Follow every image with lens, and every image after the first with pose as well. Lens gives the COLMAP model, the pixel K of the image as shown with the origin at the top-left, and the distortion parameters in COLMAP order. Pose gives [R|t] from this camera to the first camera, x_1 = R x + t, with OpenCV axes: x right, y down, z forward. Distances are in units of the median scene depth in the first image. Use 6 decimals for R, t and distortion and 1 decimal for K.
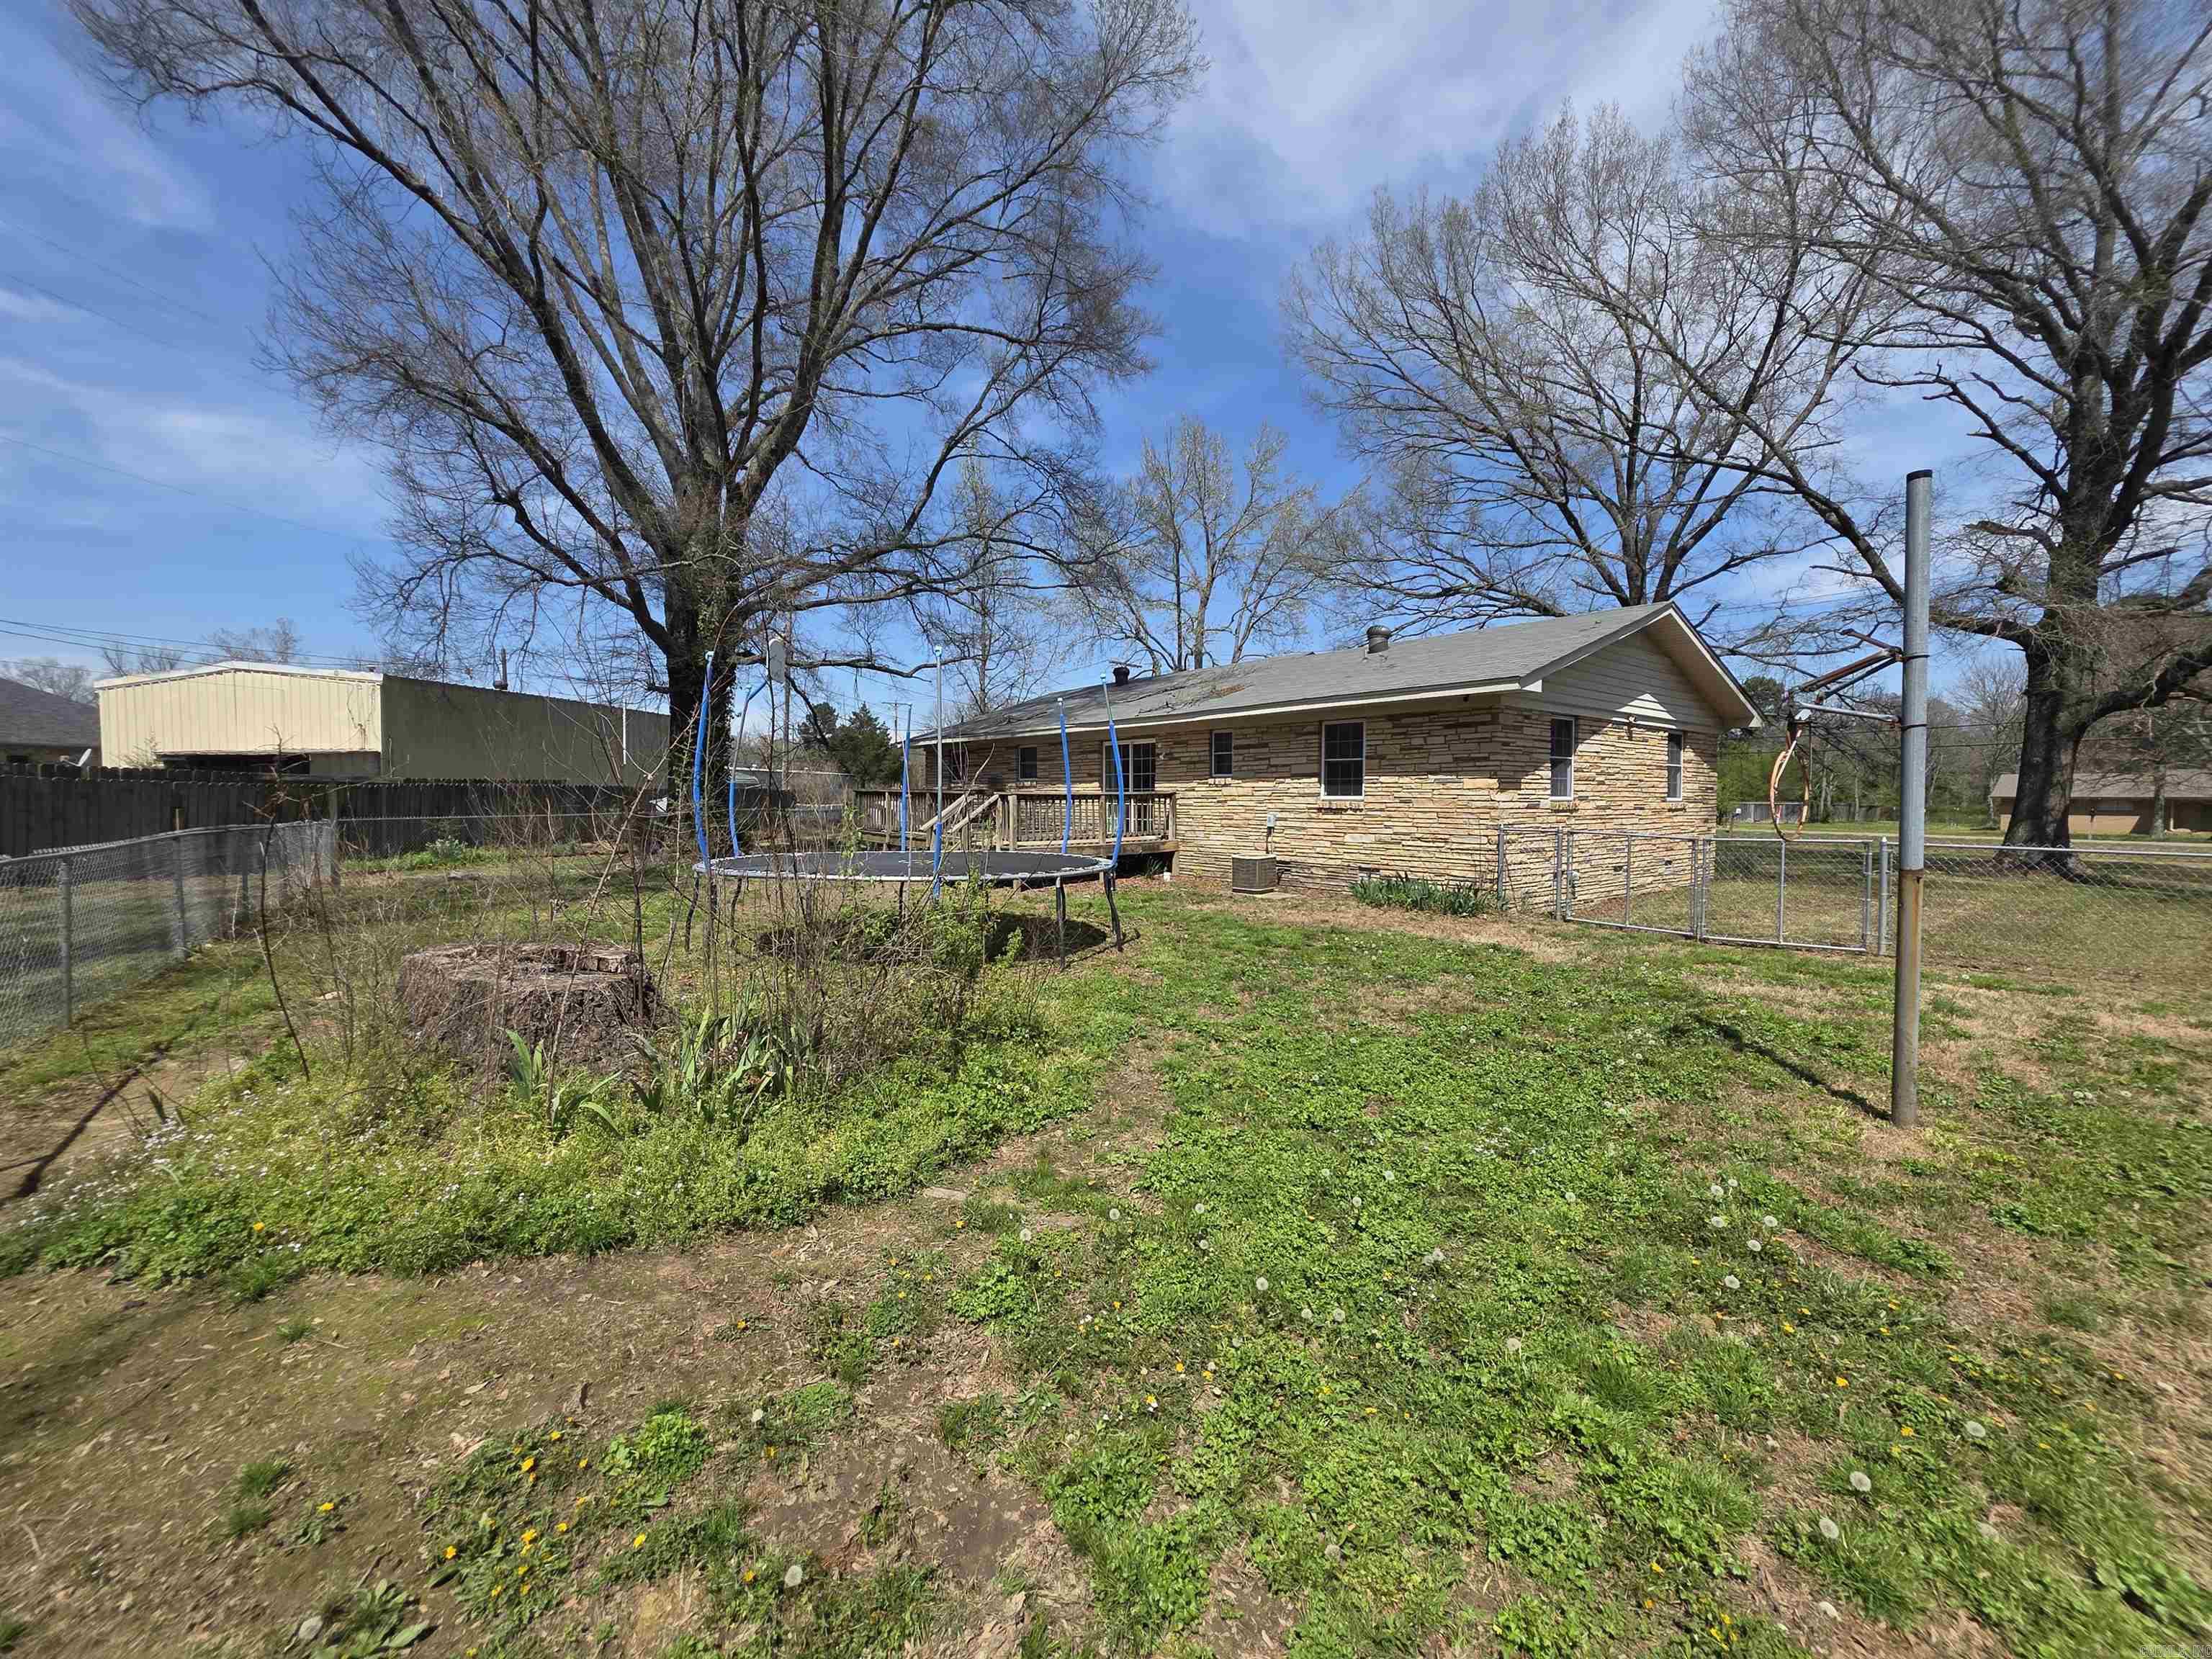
lens RADIAL K [[877.2, 0, 1118.2], [0, 877.2, 827.3], [0, 0, 1]] dist [0.000144, -0.000047]
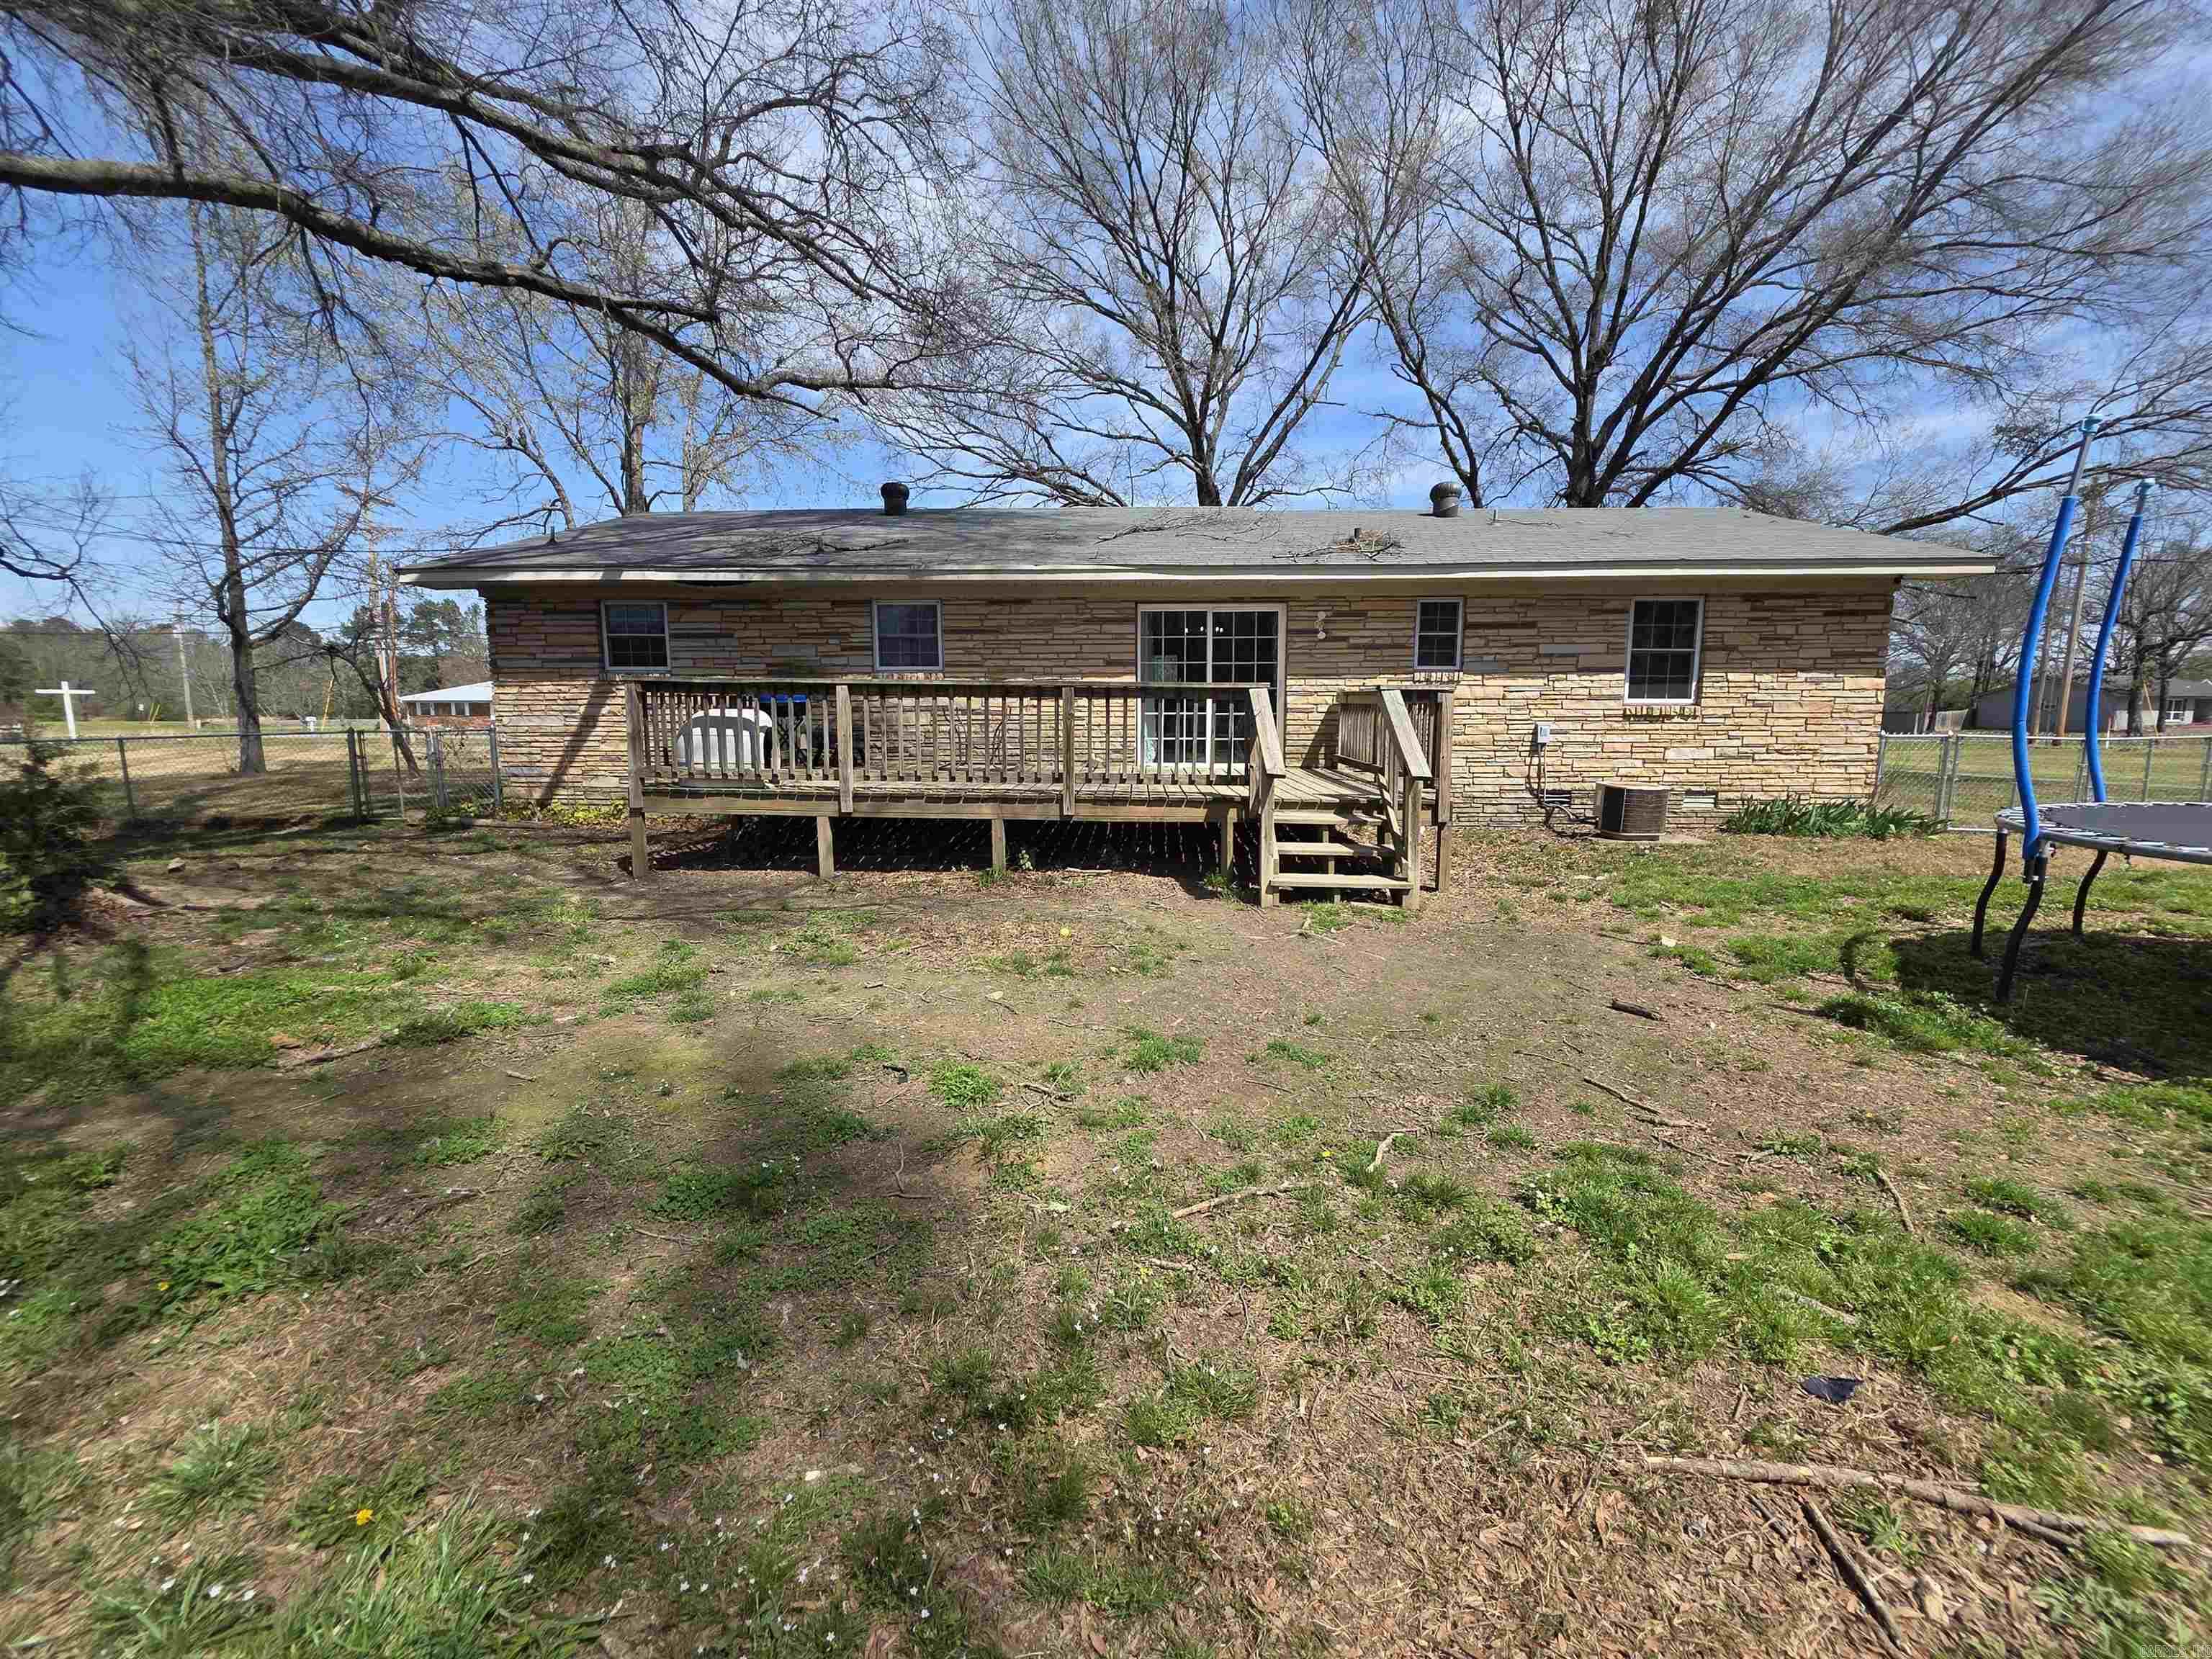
lens RADIAL K [[884.0, 0, 1108.7], [0, 884.0, 825.9], [0, 0, 1]] dist [0.000653, -0.000091]
pose [[0.656888, -0.093411, 0.748180, -0.568836], [0.028503, 0.994663, 0.099160, -0.013962], [-0.753449, -0.043811, 0.656045, 0.763337]]
